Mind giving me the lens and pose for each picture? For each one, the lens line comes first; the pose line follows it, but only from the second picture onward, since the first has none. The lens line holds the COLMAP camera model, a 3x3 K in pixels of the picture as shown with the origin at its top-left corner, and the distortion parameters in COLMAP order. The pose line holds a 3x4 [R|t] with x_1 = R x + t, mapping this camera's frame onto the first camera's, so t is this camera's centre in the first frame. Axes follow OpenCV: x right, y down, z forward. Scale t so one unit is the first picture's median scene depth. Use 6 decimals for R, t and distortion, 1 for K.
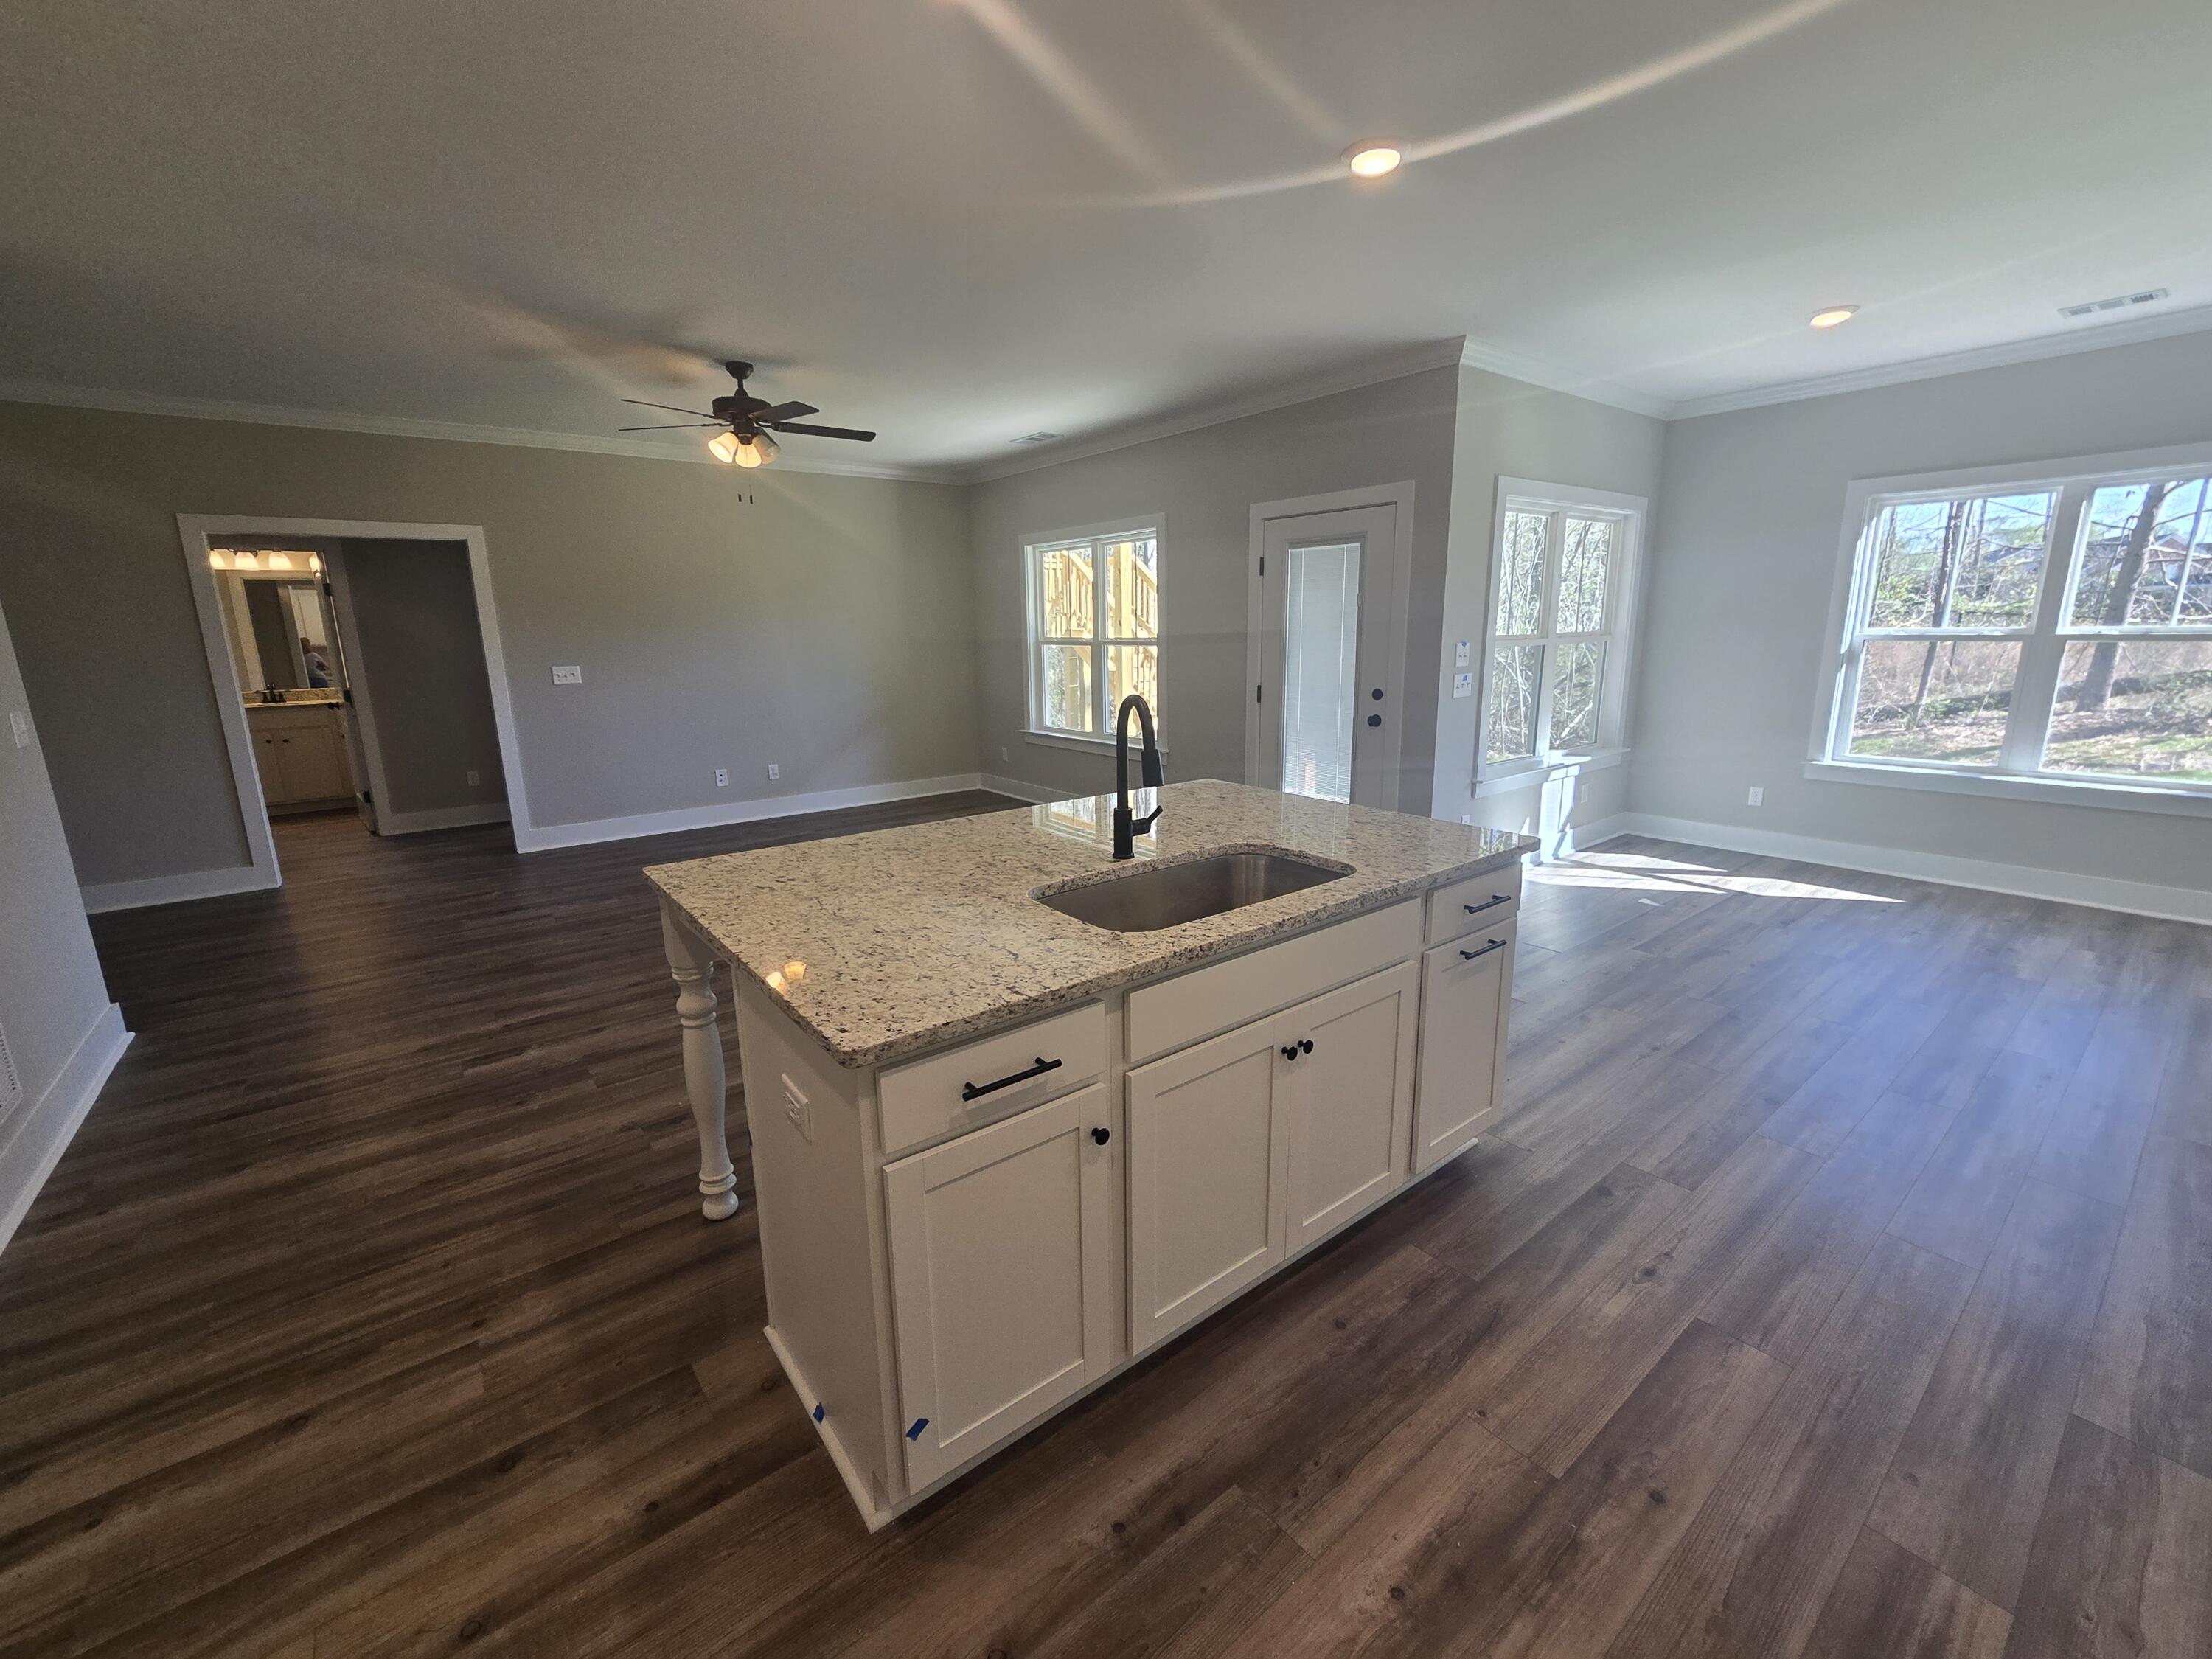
lens RADIAL K [[913.1, 0, 1106.0], [0, 913.1, 829.5], [0, 0, 1]] dist [-0.001009, 0.000244]
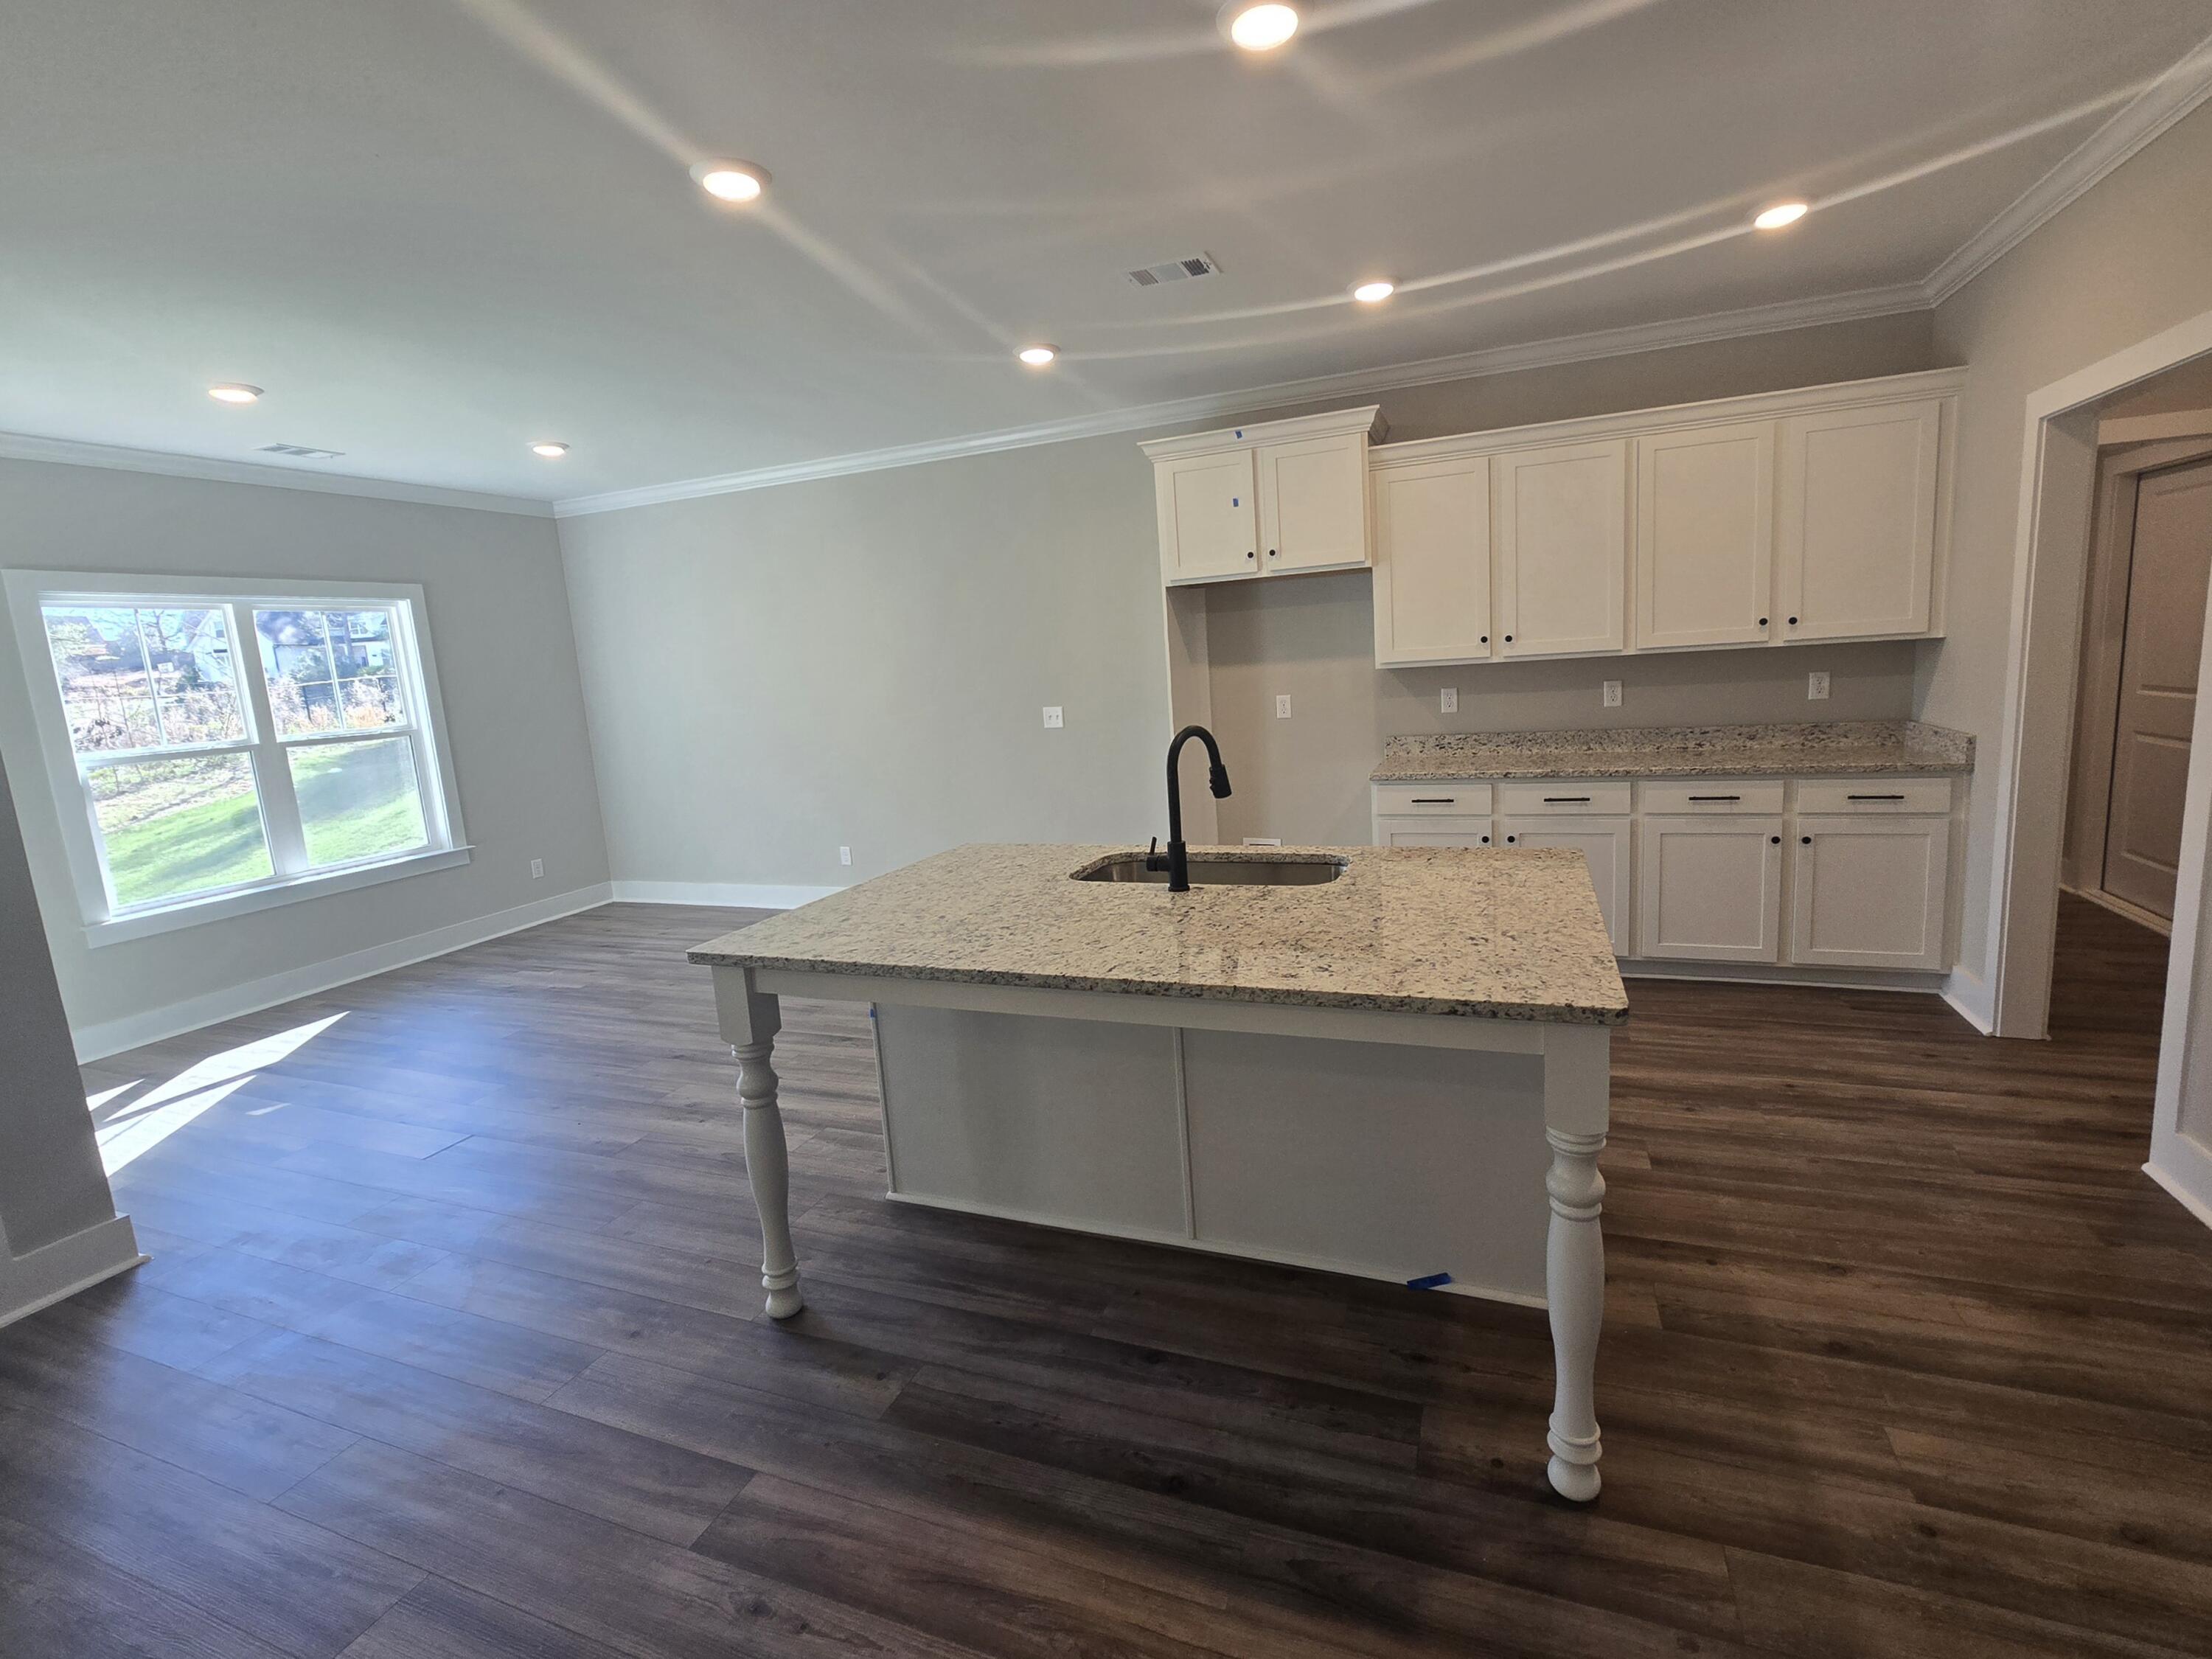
lens RADIAL K [[990.9, 0, 1119.5], [0, 990.9, 817.9], [0, 0, 1]] dist [0.001655, 0.000449]
pose [[-0.503113, -0.090804, 0.859437, -0.749008], [0.262879, 0.931262, 0.252281, -0.288237], [-0.823270, 0.352853, -0.444659, 1.272532]]
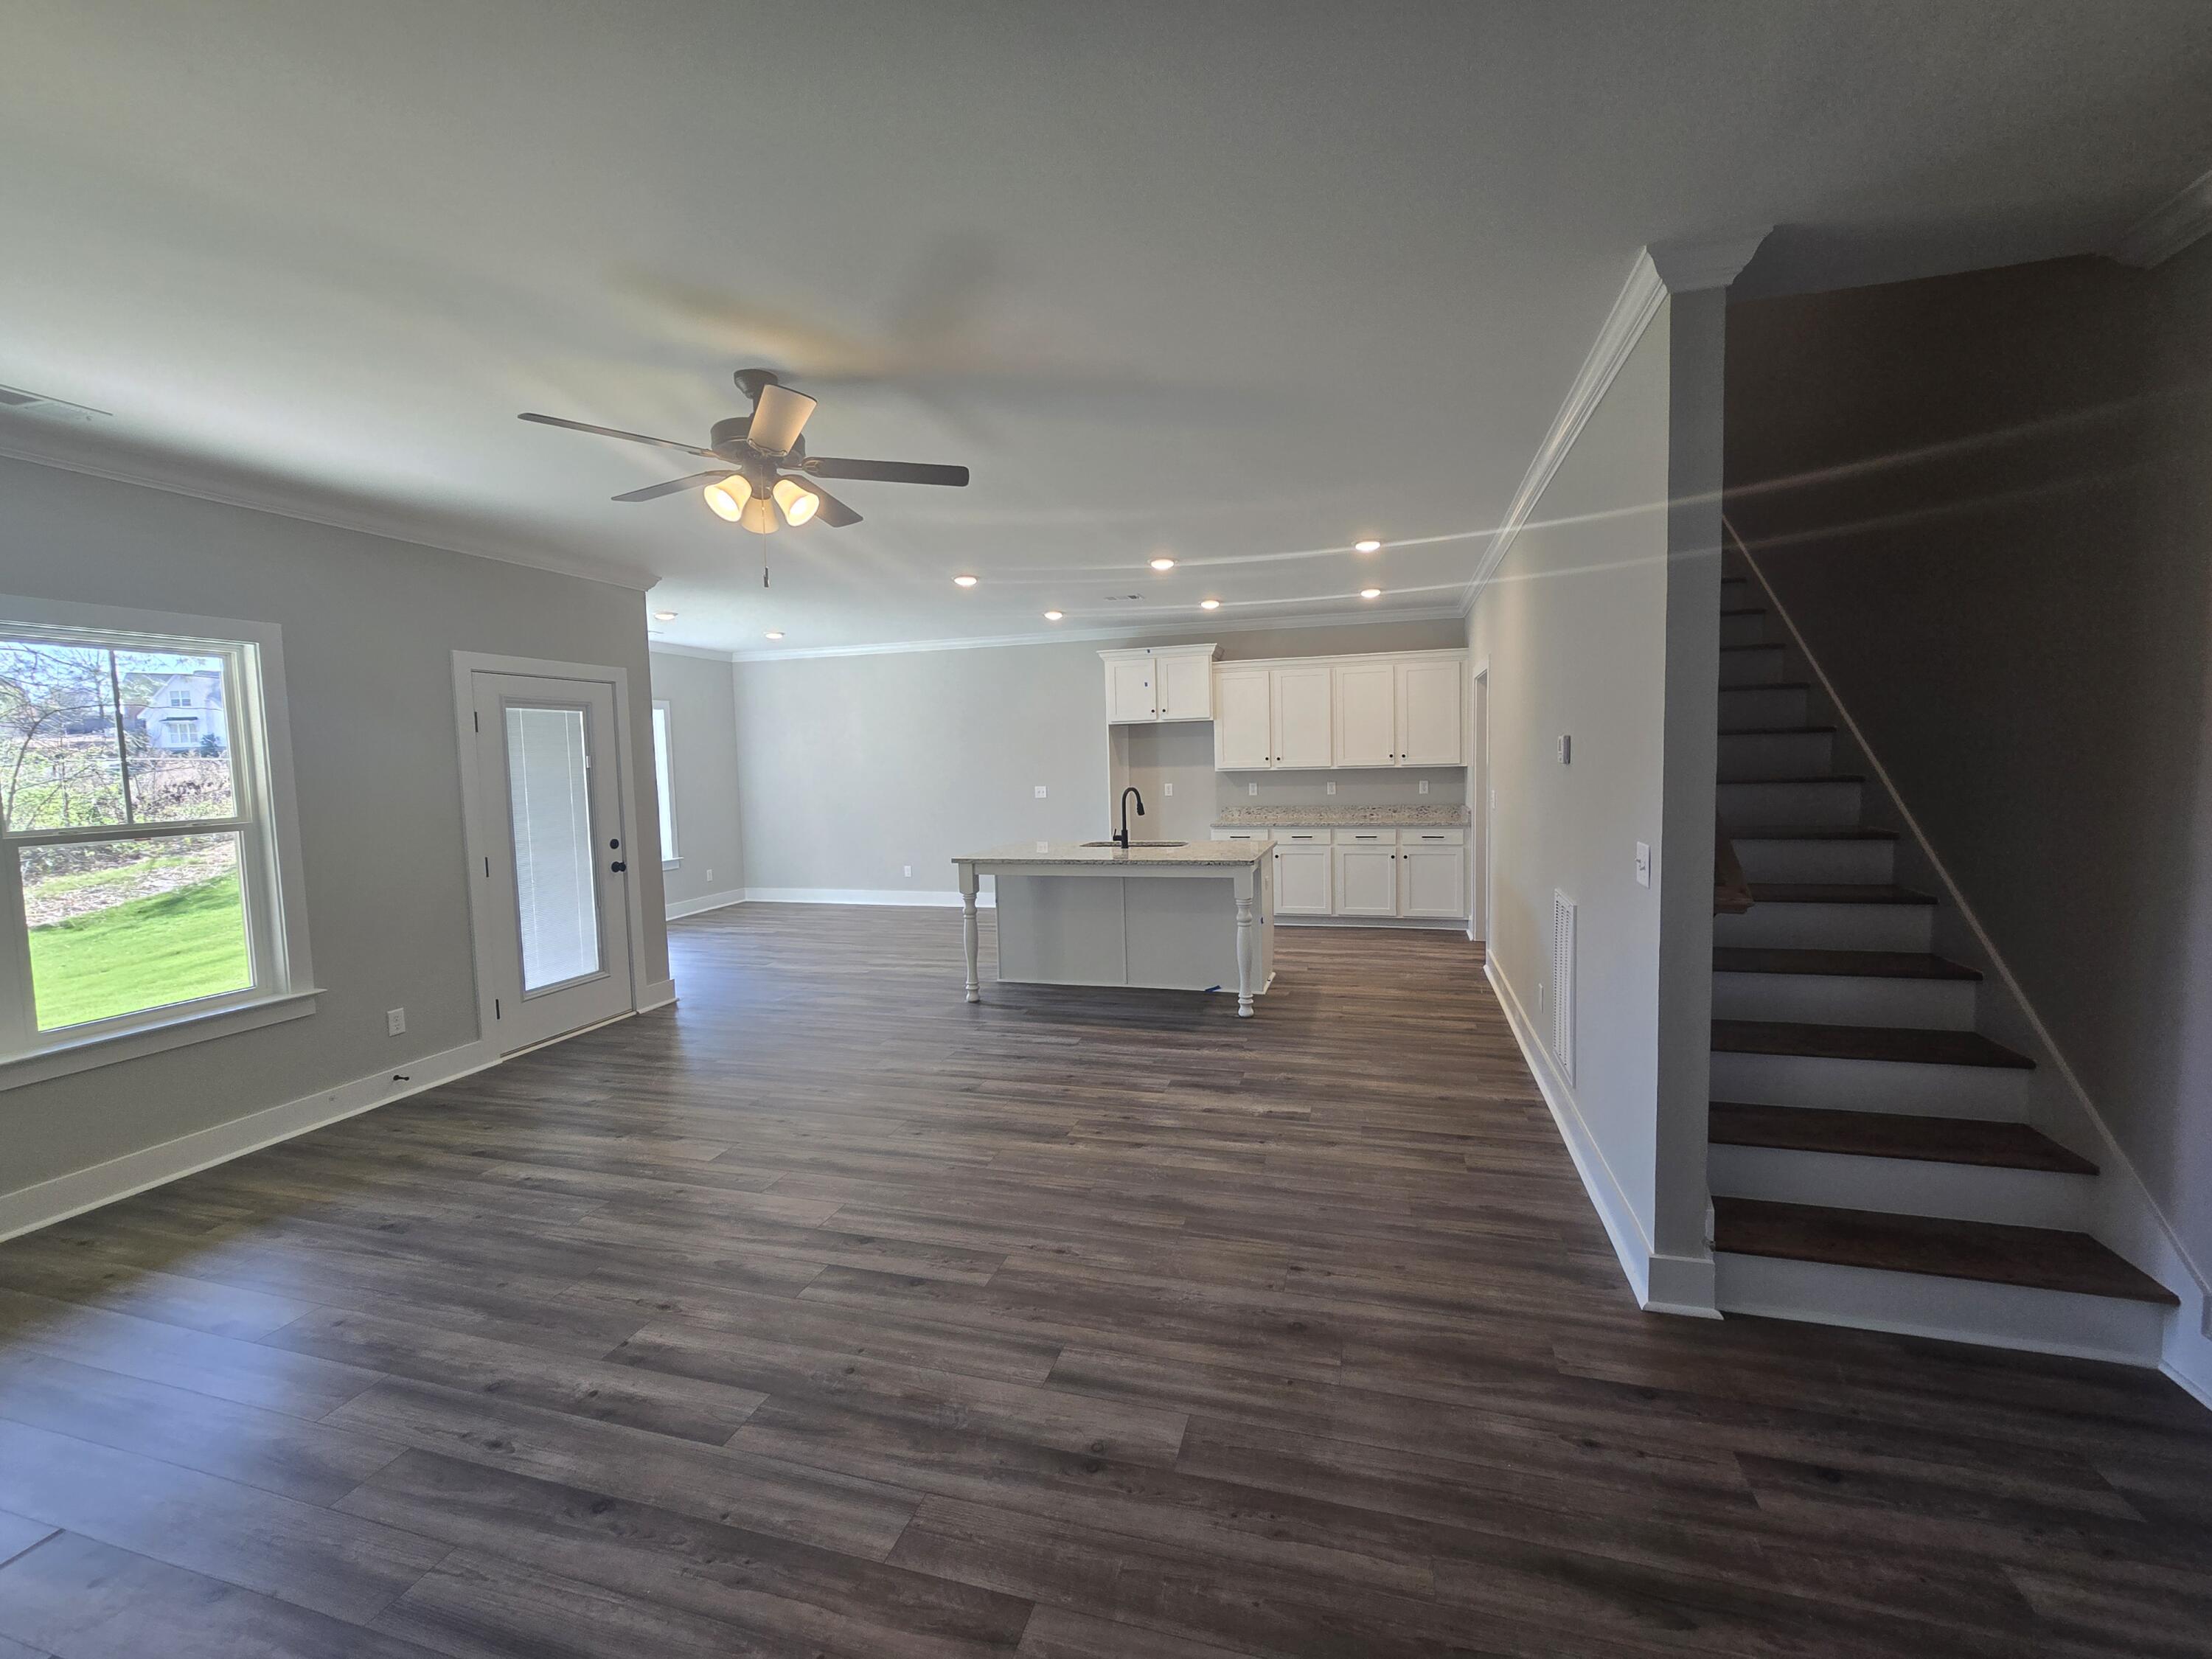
lens RADIAL K [[913.1, 0, 1106.0], [0, 913.1, 829.5], [0, 0, 1]] dist [-0.001009, 0.000244]
pose [[-0.575416, -0.033873, 0.817159, -1.812409], [0.215100, 0.957699, 0.191165, -0.464136], [-0.789068, 0.285770, -0.543789, 2.095955]]
